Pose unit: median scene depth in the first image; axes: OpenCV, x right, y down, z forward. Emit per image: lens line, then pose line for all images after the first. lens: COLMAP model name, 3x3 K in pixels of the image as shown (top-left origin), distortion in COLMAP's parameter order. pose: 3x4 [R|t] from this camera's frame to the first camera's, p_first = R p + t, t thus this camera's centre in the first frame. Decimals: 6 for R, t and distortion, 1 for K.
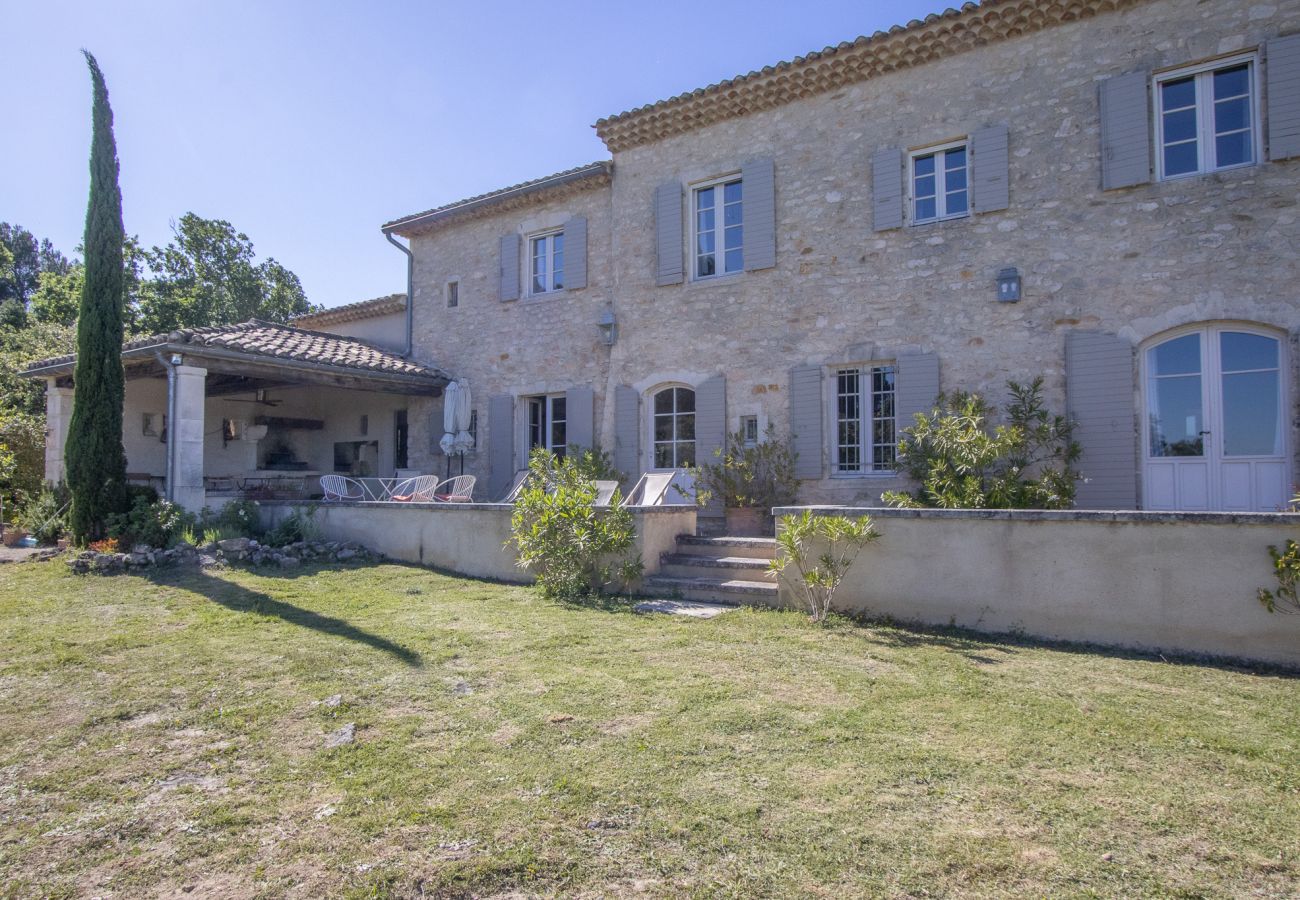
lens RADIAL K [[817.0, 0, 635.0], [0, 817.0, 448.4], [0, 0, 1]] dist [-0.004532, 0.000404]
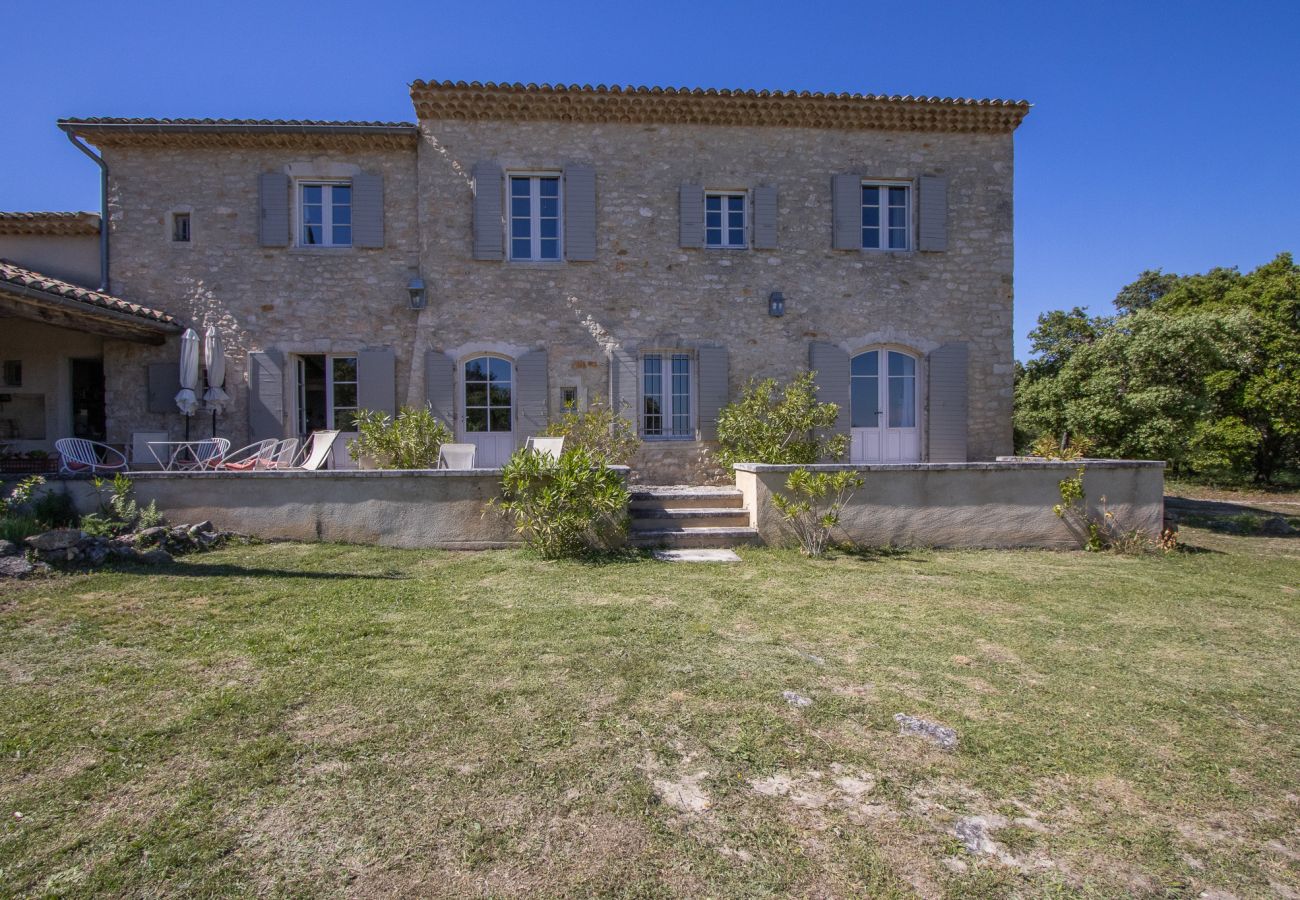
lens RADIAL K [[637.7, 0, 648.0], [0, 637.7, 453.5], [0, 0, 1]] dist [-0.012667, 0.000992]
pose [[0.785097, -0.015308, 0.619184, -0.347759], [-0.022248, 0.998352, 0.052891, 0.004163], [-0.618974, -0.055301, 0.783463, 0.222918]]
